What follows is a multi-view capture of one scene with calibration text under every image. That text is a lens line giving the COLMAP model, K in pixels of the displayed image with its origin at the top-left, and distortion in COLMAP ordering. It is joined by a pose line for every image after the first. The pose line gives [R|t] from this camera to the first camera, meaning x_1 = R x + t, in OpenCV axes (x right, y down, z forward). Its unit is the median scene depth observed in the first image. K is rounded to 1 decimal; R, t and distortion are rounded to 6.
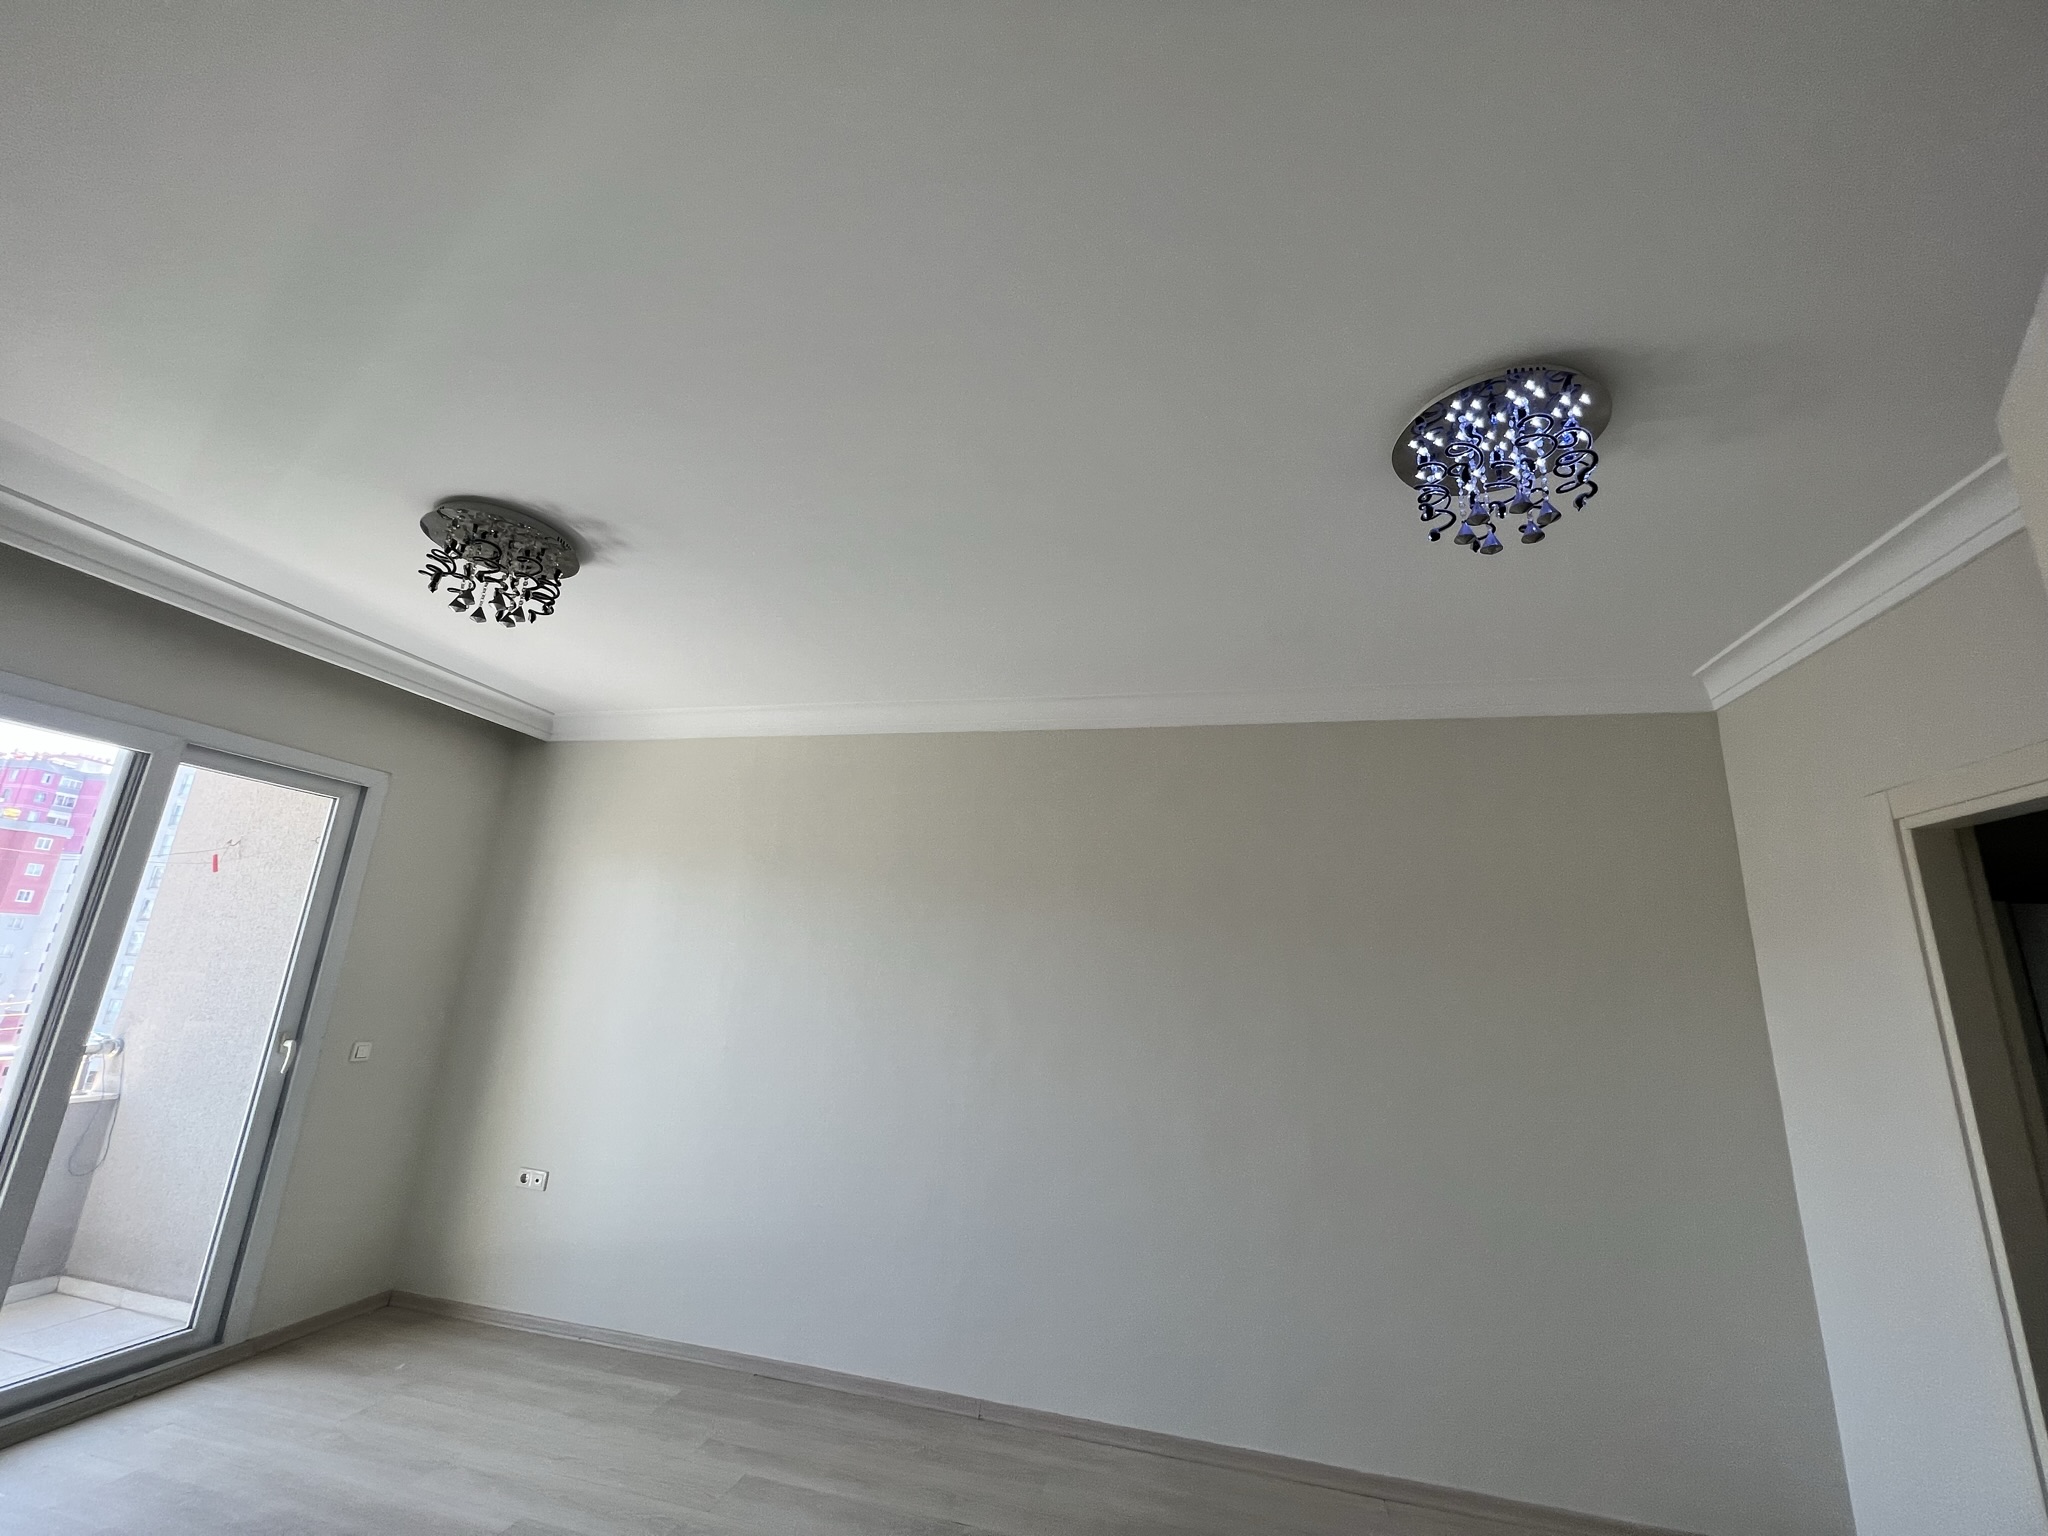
lens RADIAL K [[822.3, 0, 1015.7], [0, 822.3, 769.9], [0, 0, 1]] dist [0.001070, 0.000485]
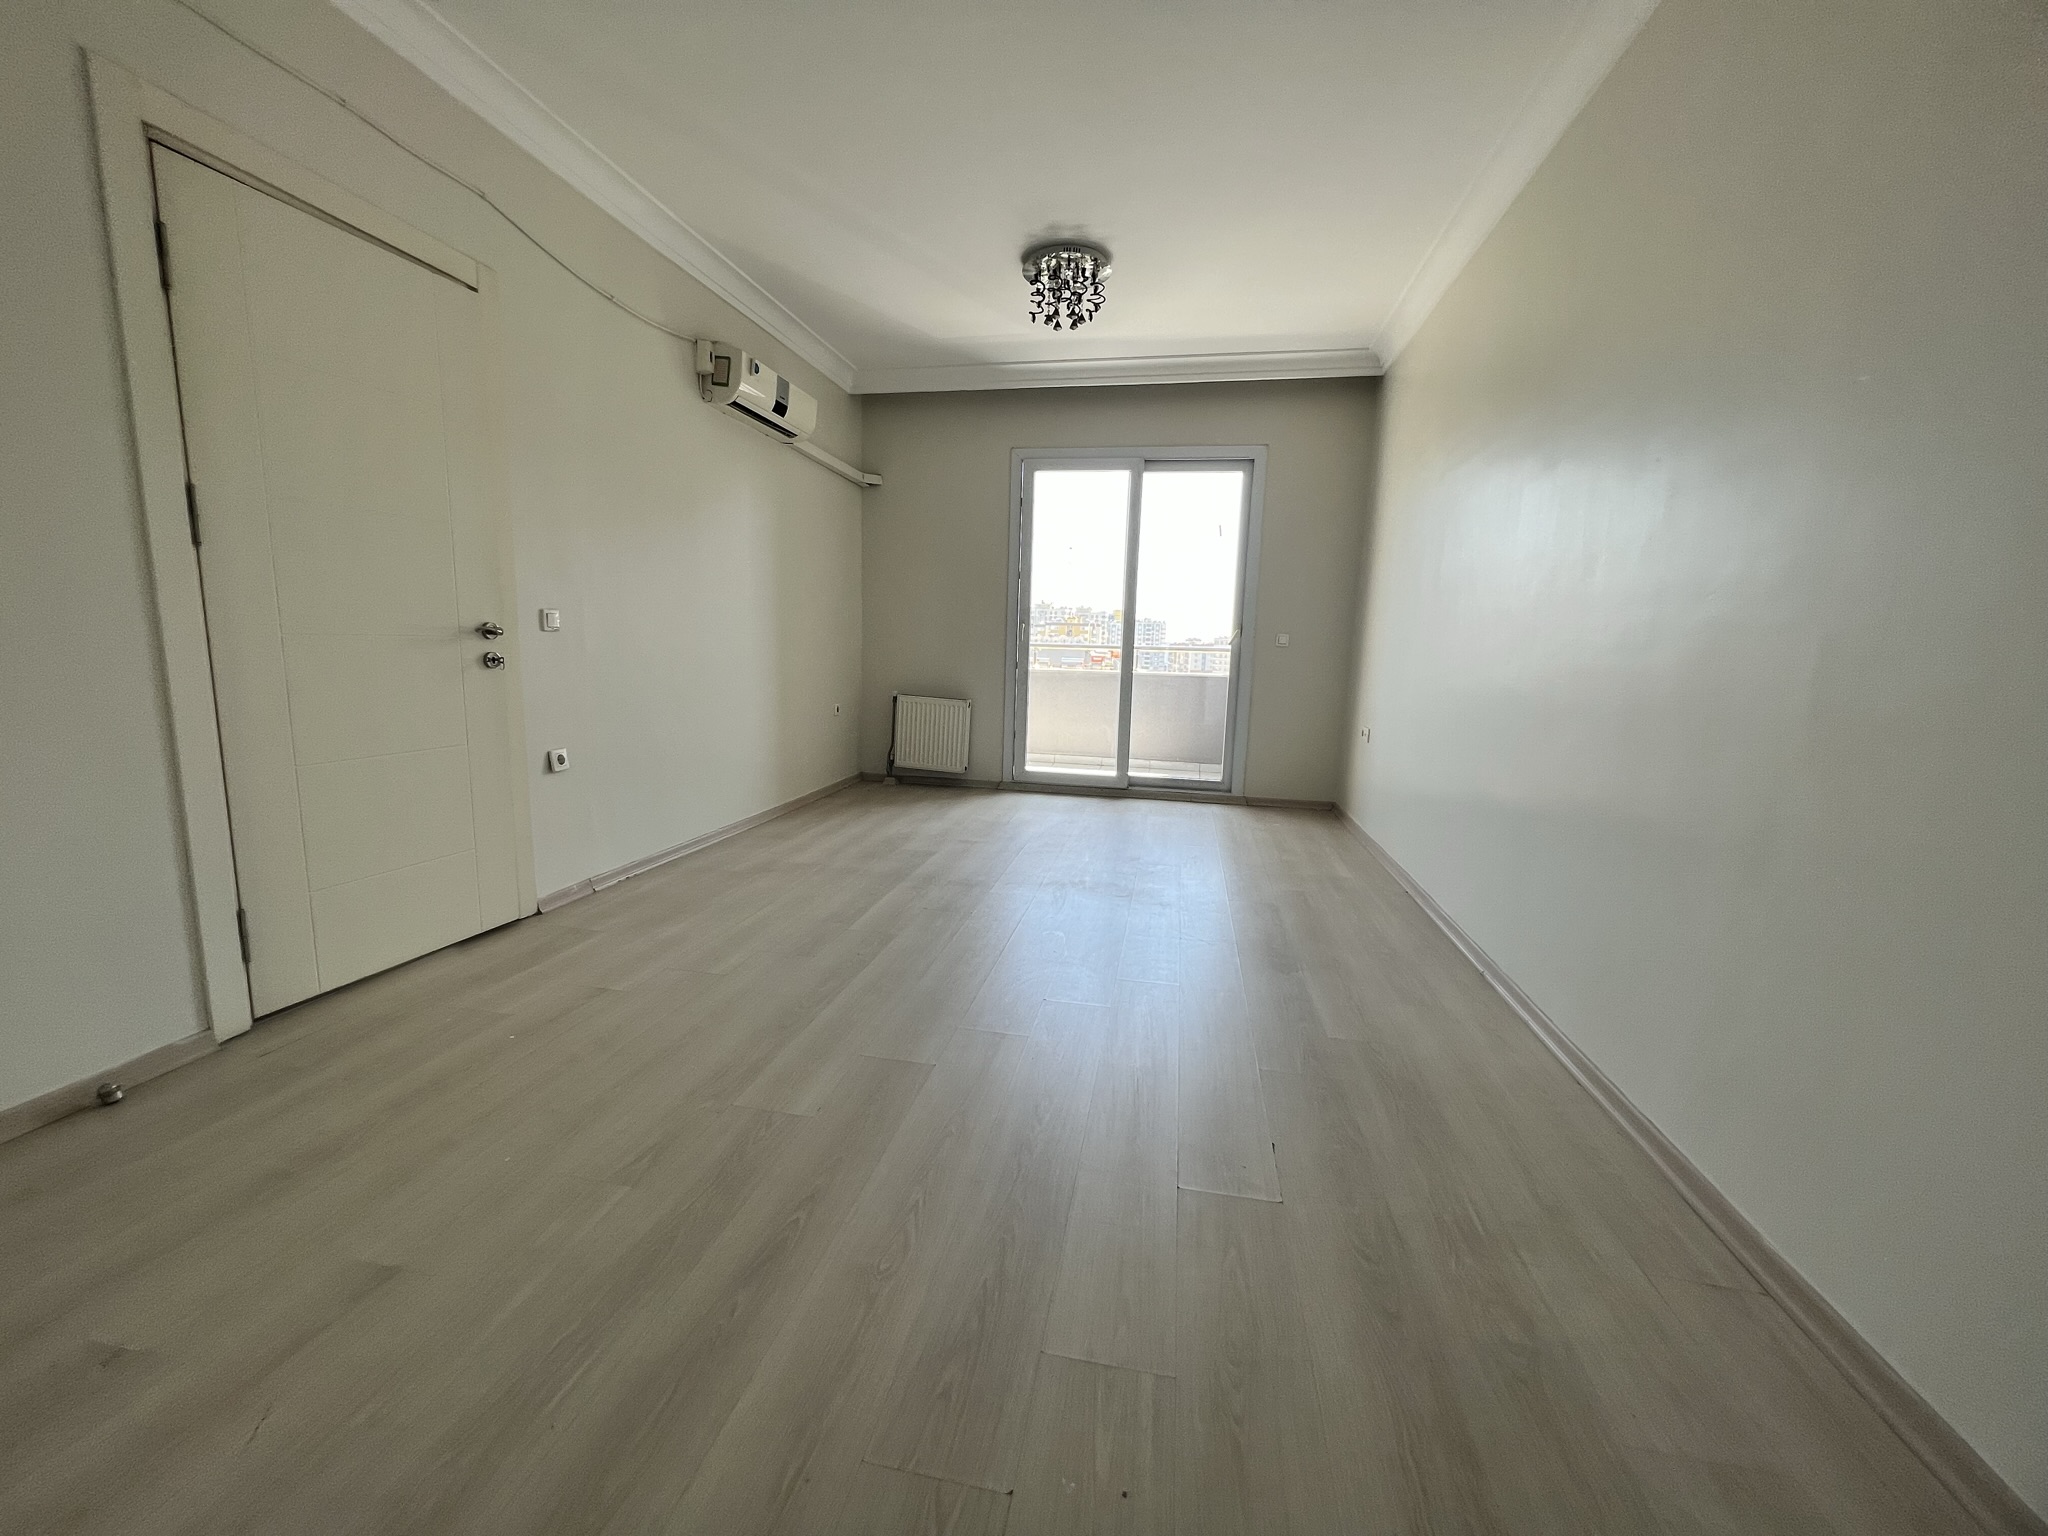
lens RADIAL K [[822.3, 0, 1015.7], [0, 822.3, 769.9], [0, 0, 1]] dist [0.001070, 0.000485]
pose [[0.046714, 0.105011, -0.993373, 0.776420], [0.228910, 0.966870, 0.112974, 0.336514], [0.972326, -0.232671, 0.021129, 0.518743]]
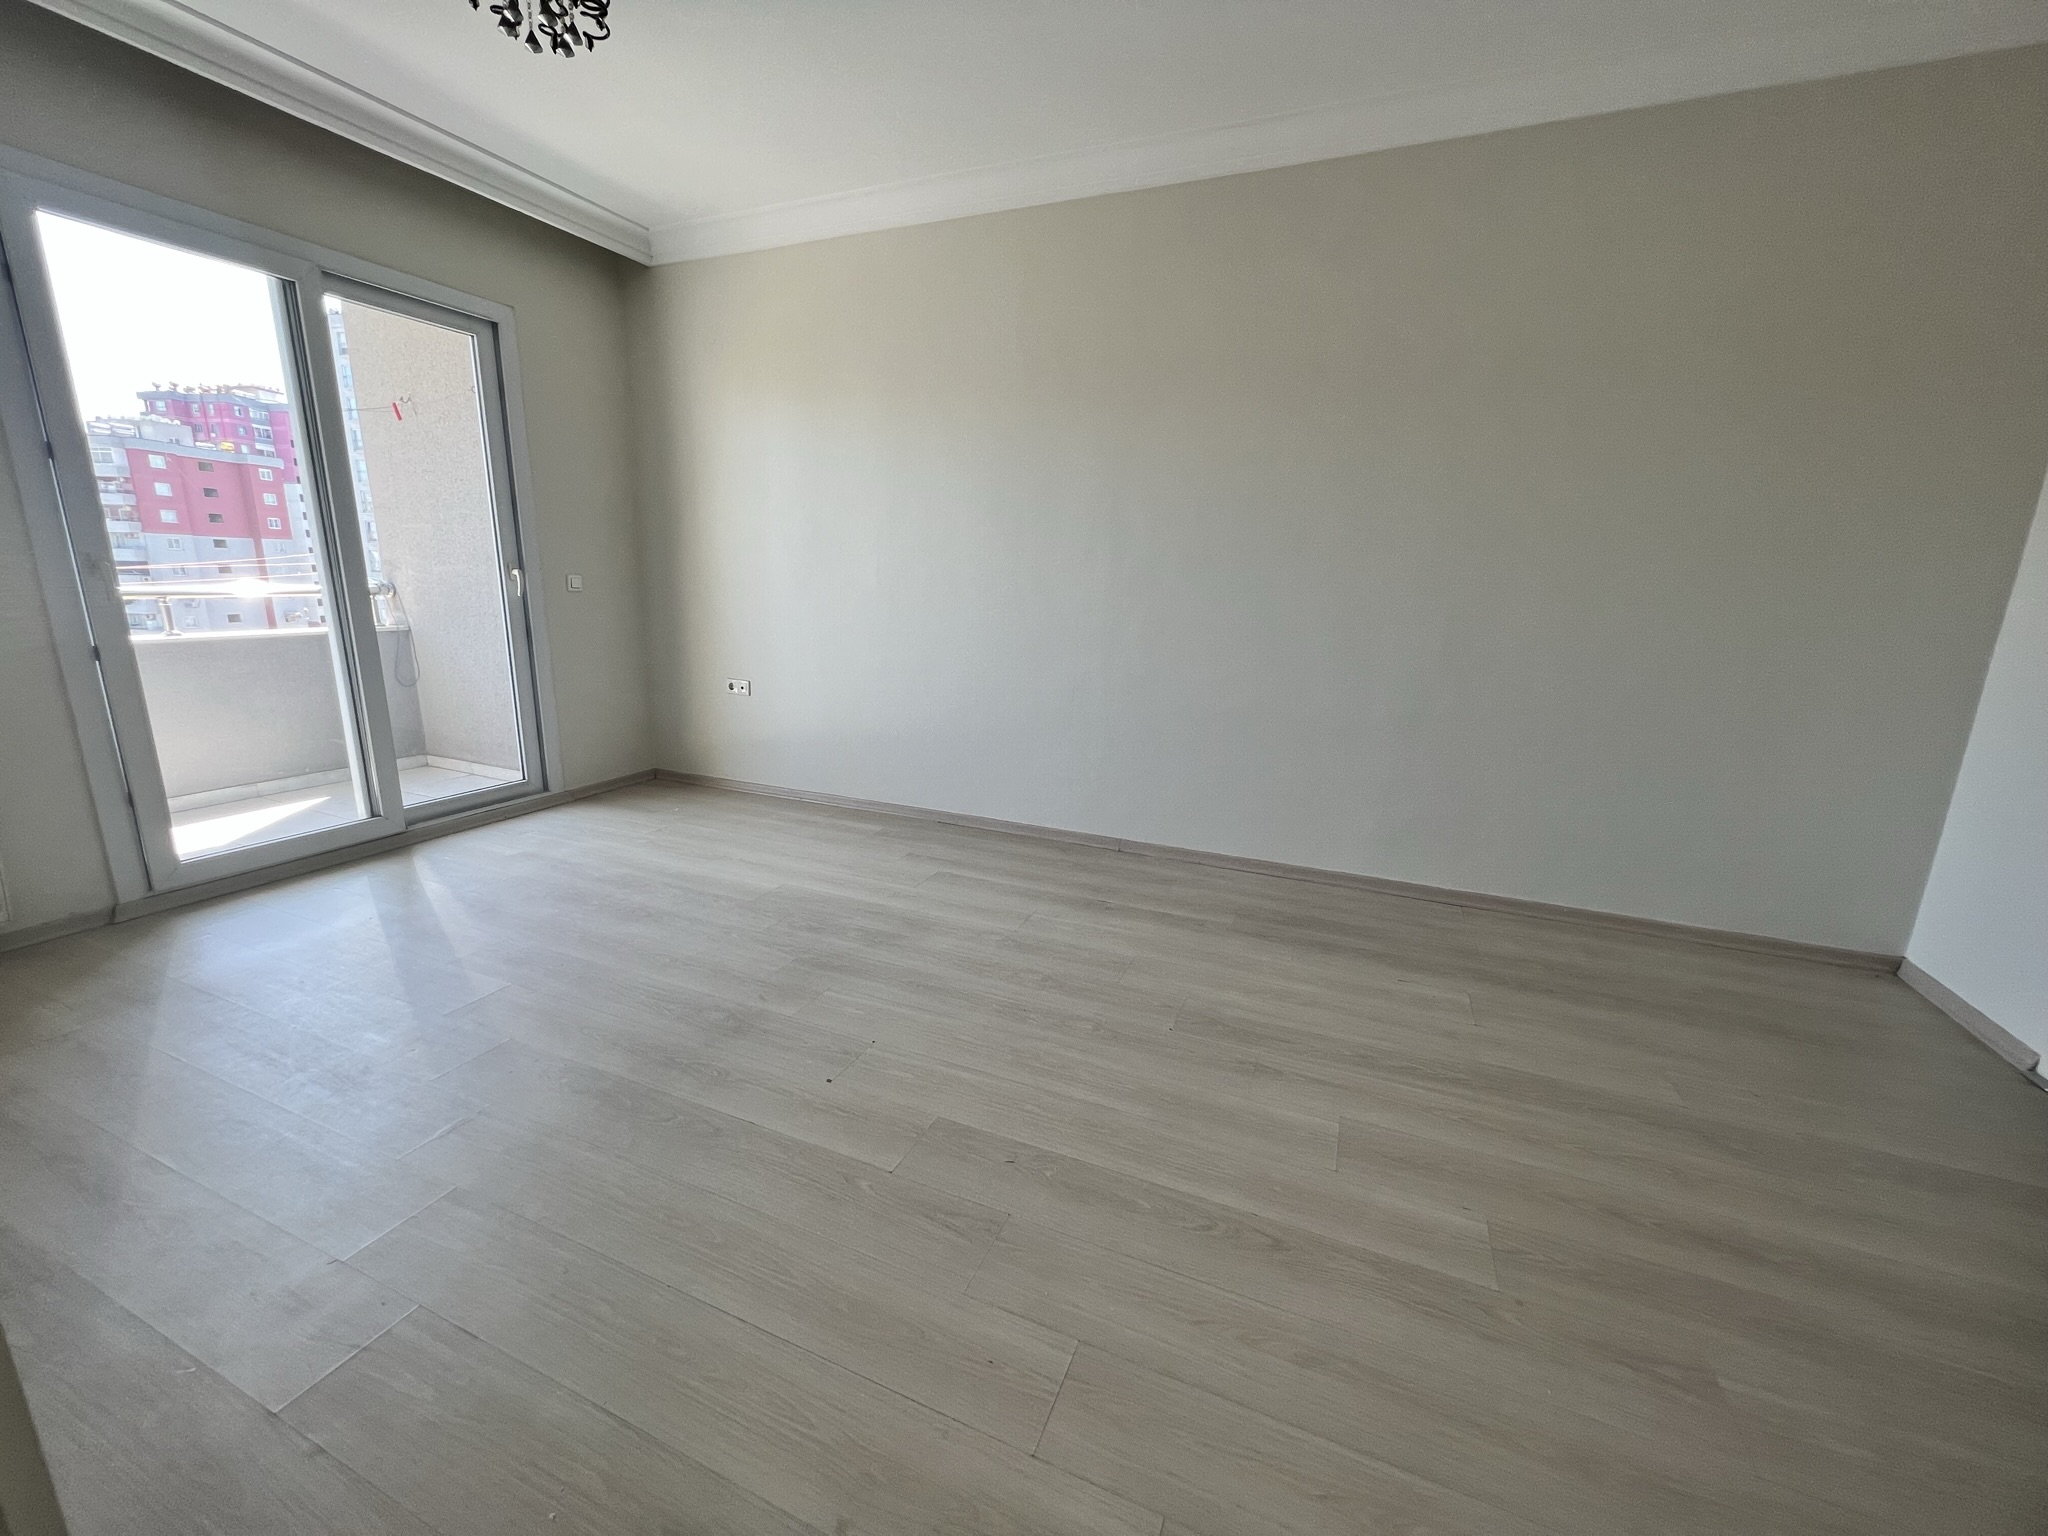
lens RADIAL K [[822.3, 0, 1015.7], [0, 822.3, 769.9], [0, 0, 1]] dist [0.001070, 0.000485]
pose [[0.986468, 0.010365, -0.163628, 0.002680], [0.067302, 0.884442, 0.461772, 0.097735], [0.149505, -0.466535, 0.871776, -0.035121]]
